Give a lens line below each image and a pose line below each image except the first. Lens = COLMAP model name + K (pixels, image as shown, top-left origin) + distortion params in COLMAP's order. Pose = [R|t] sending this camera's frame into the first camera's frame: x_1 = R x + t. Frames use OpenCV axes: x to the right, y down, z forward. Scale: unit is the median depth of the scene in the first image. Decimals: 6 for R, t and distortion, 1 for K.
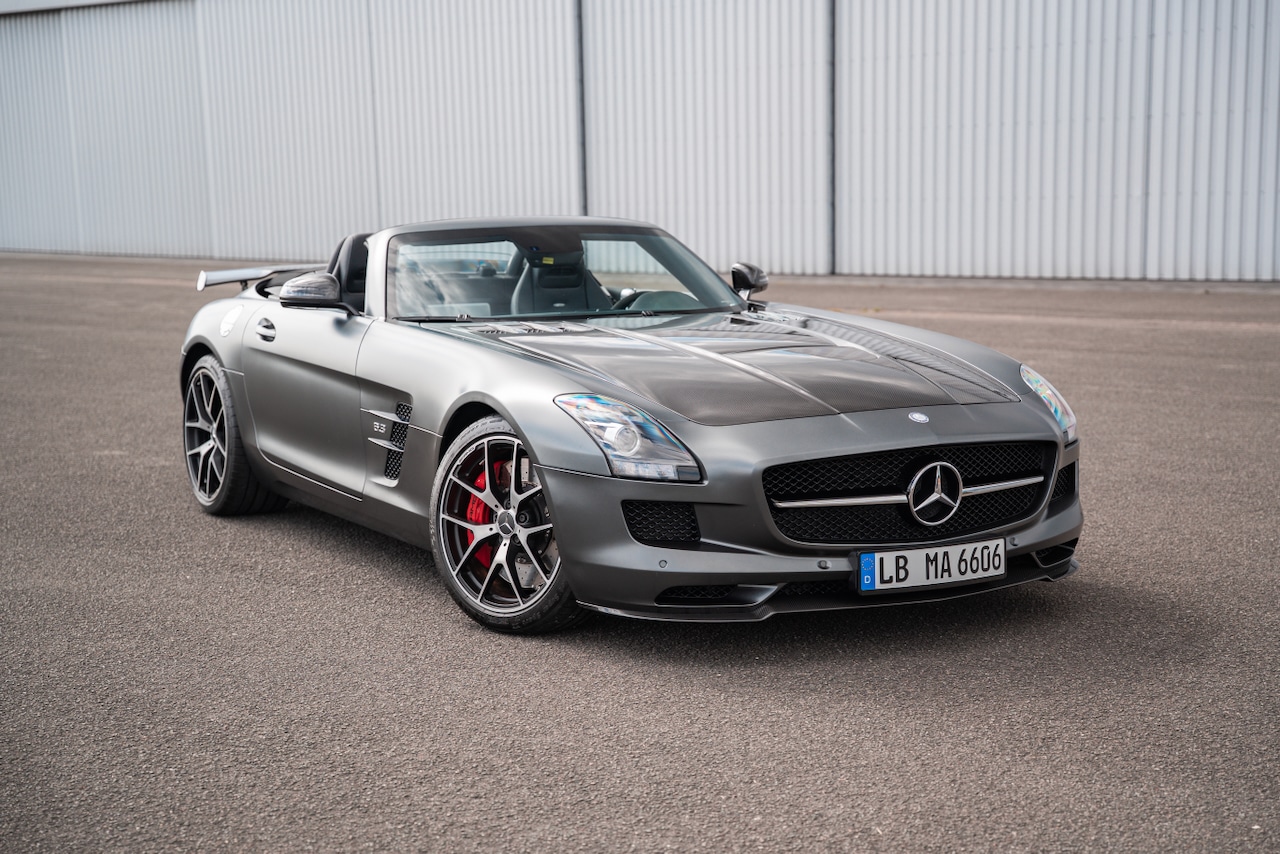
lens RADIAL K [[1906.6, 0, 648.5], [0, 1906.6, 427.0], [0, 0, 1]] dist [0.275766, 0.000000]
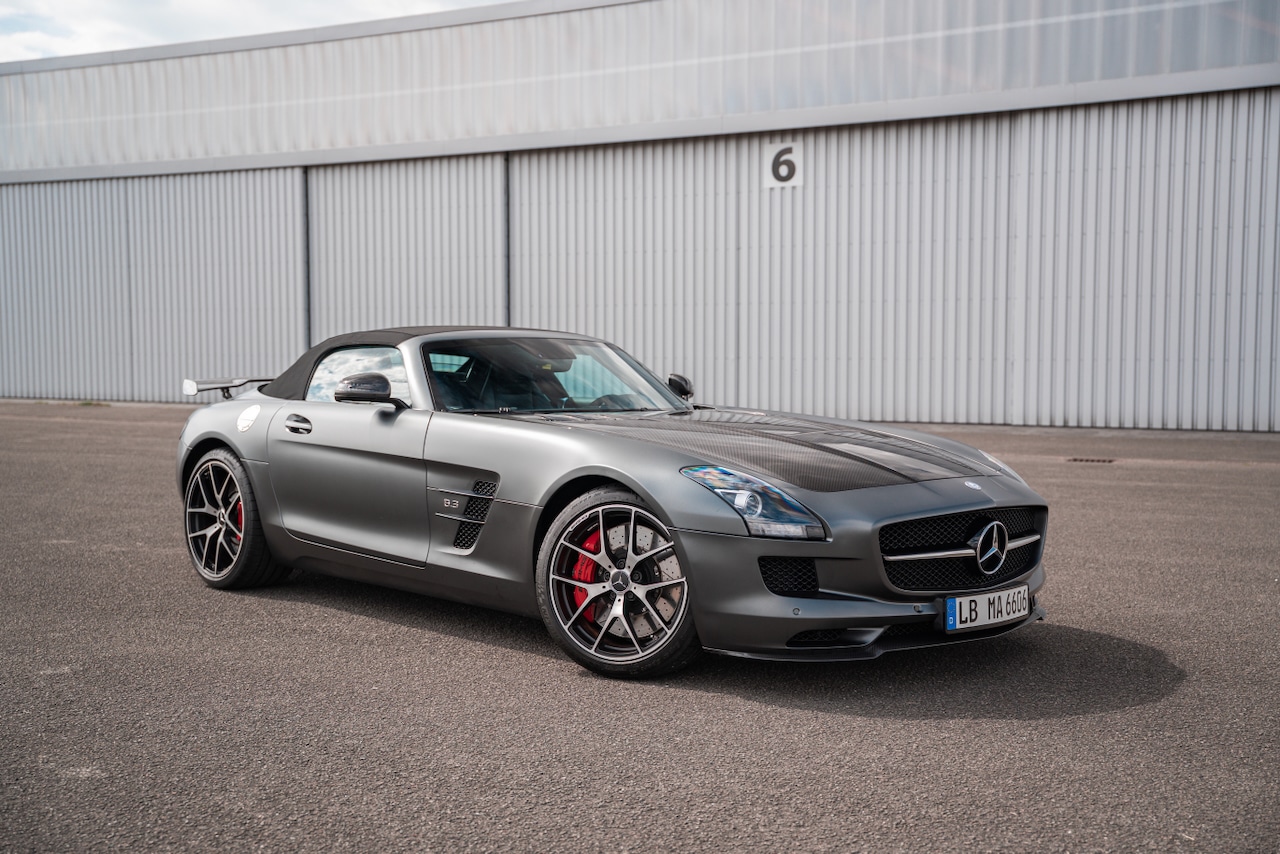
lens RADIAL K [[1390.8, 0, 646.1], [0, 1390.8, 437.5], [0, 0, 1]] dist [0.073309, 0.000000]
pose [[0.967508, 0.005215, 0.252785, -0.276646], [0.012054, 0.997699, -0.066719, 0.020824], [-0.252551, 0.067598, 0.965219, 0.194644]]
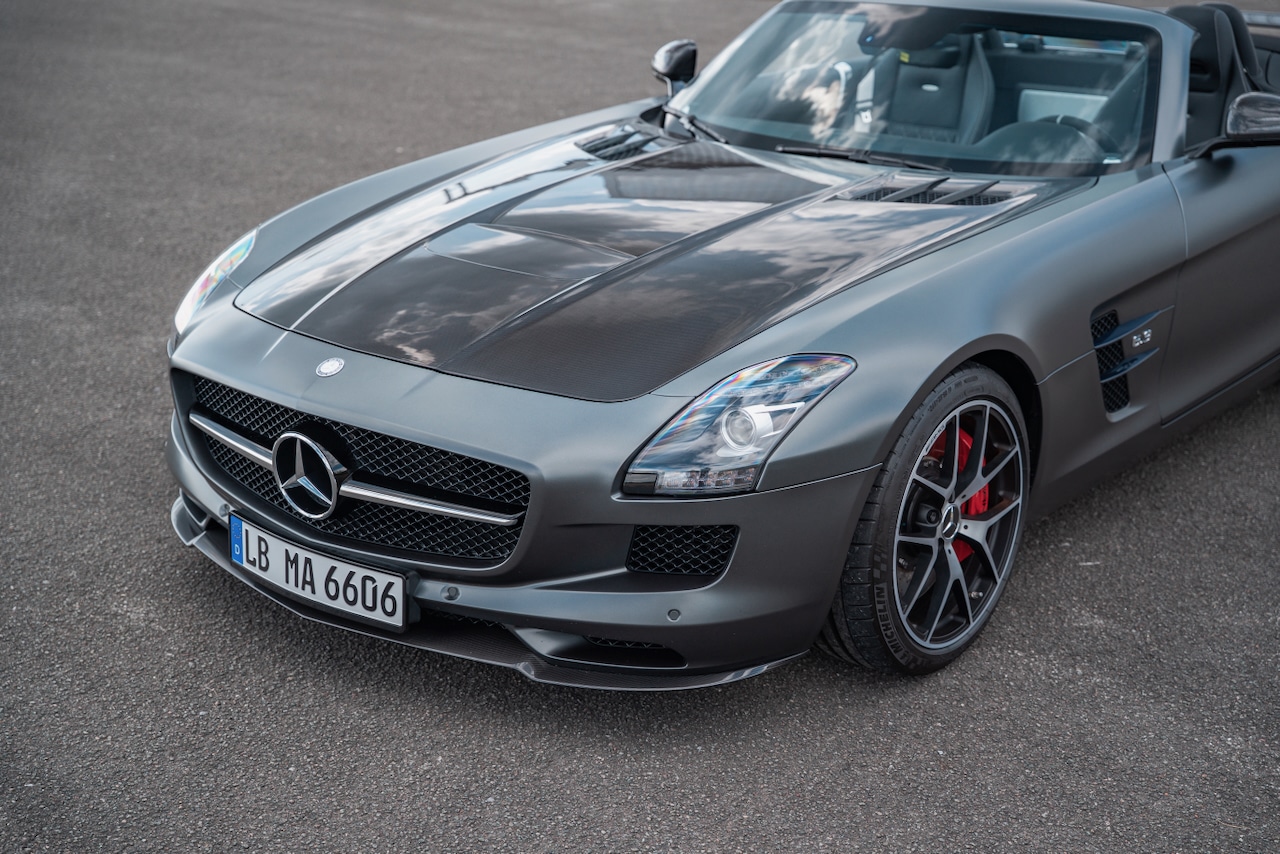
lens RADIAL K [[1793.5, 0, 634.2], [0, 1793.5, 428.4], [0, 0, 1]] dist [0.230252, 0.000000]
pose [[0.361913, 0.318620, -0.876071, 0.748995], [-0.120803, 0.947882, 0.294833, -0.187180], [0.924351, -0.000872, 0.381541, 0.835535]]
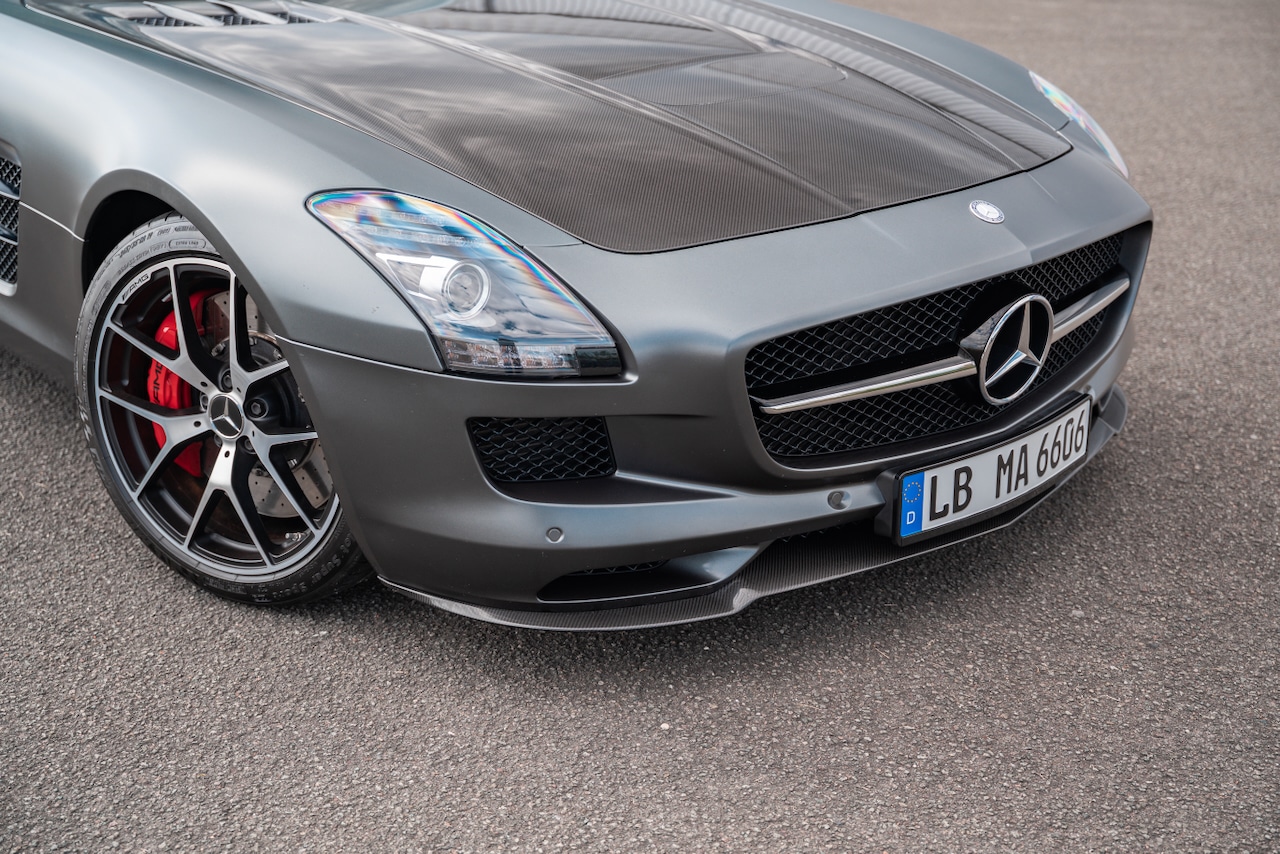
lens RADIAL K [[1496.0, 0, 642.9], [0, 1496.0, 419.3], [0, 0, 1]] dist [0.110636, 0.000000]
pose [[0.977510, -0.068377, 0.199494, -0.045329], [0.013223, 0.963988, 0.265617, -0.062575], [-0.210472, -0.257005, 0.943212, 0.585608]]
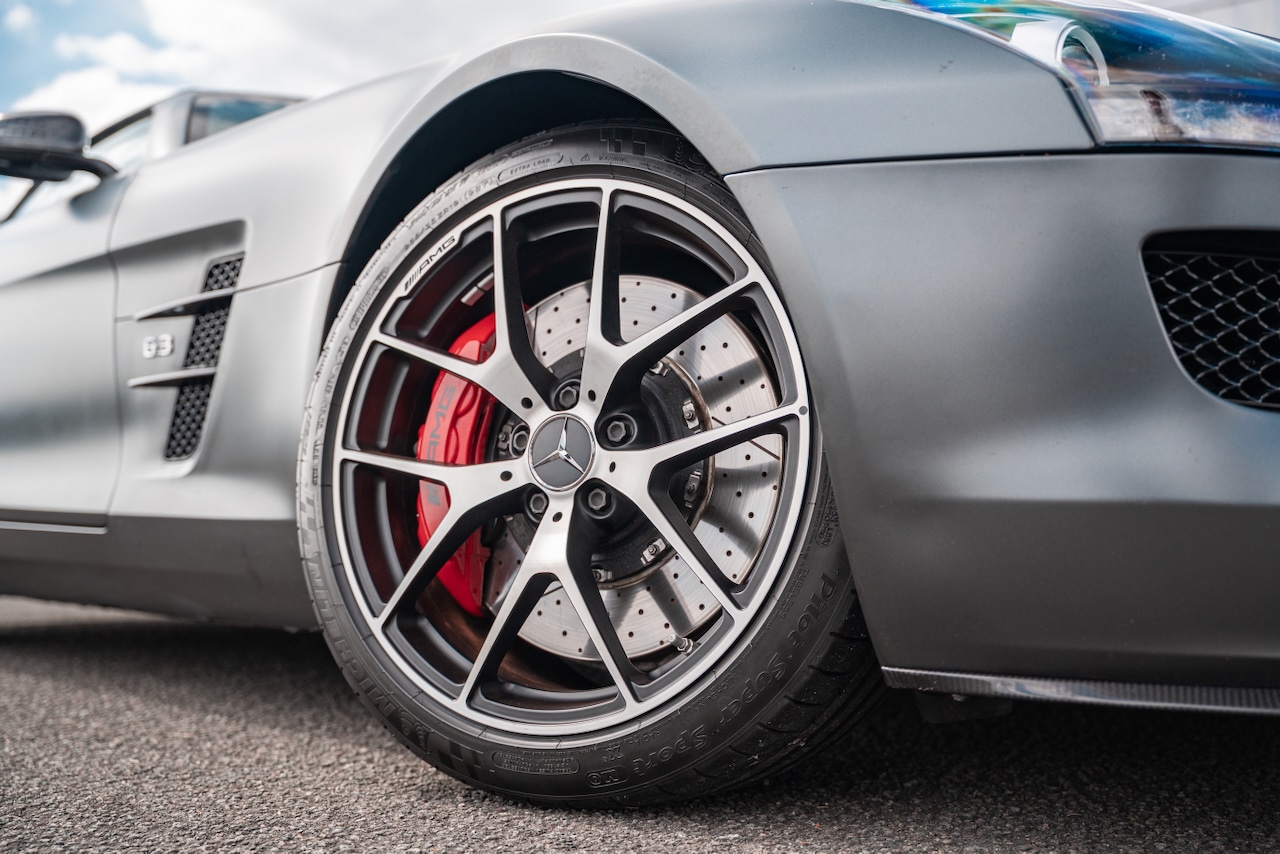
lens RADIAL K [[1295.9, 0, 650.9], [0, 1295.9, 419.0], [0, 0, 1]] dist [0.044070, 0.000000]
pose [[0.976081, 0.032826, 0.214915, -0.109445], [0.011523, 0.979335, -0.201917, 0.091662], [-0.217102, 0.199564, 0.955532, 0.808478]]
